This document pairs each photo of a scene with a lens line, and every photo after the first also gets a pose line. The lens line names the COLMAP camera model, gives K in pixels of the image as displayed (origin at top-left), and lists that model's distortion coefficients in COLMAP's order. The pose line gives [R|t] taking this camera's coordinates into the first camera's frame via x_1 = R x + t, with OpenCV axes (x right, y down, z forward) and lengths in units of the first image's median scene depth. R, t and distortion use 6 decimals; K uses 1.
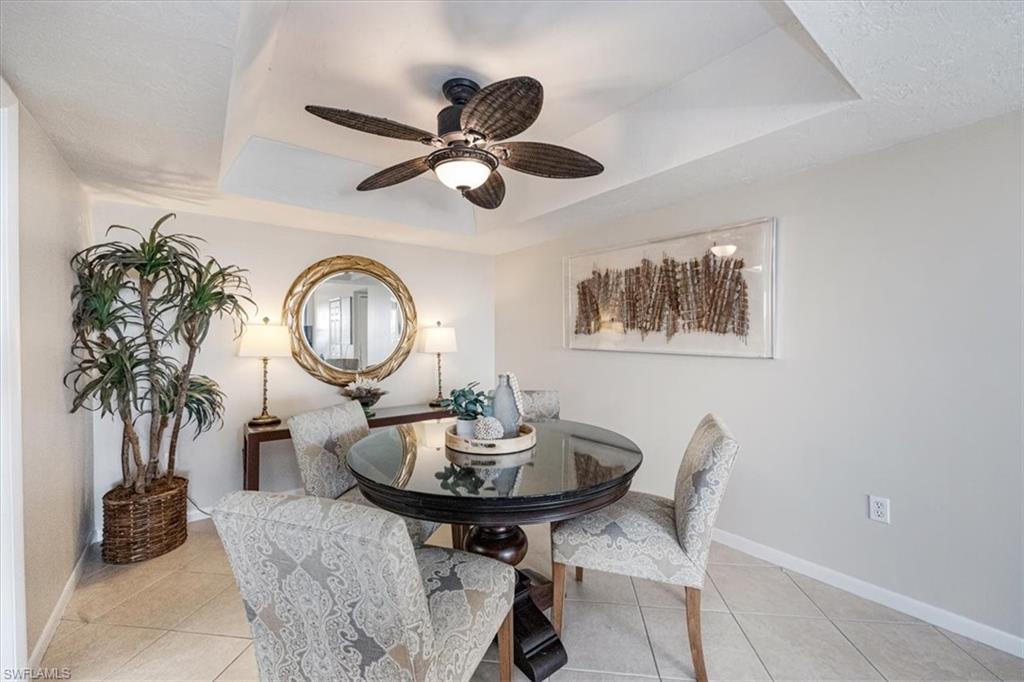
lens RADIAL K [[407.3, 0, 513.6], [0, 407.3, 339.2], [0, 0, 1]] dist [-0.004326, -0.000266]
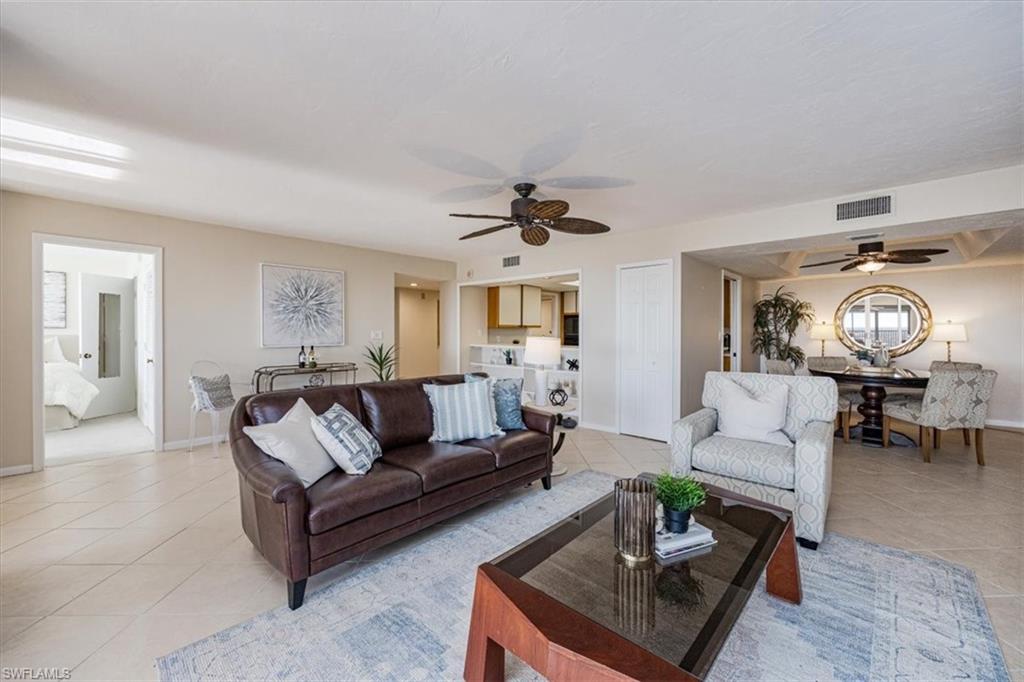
lens RADIAL K [[407.3, 0, 510.2], [0, 407.3, 339.9], [0, 0, 1]] dist [-0.004326, -0.000266]
pose [[0.162208, 0.031225, -0.986262, 1.509454], [-0.003731, 0.999511, 0.031031, -0.018649], [0.986750, -0.001354, 0.162245, -1.214831]]
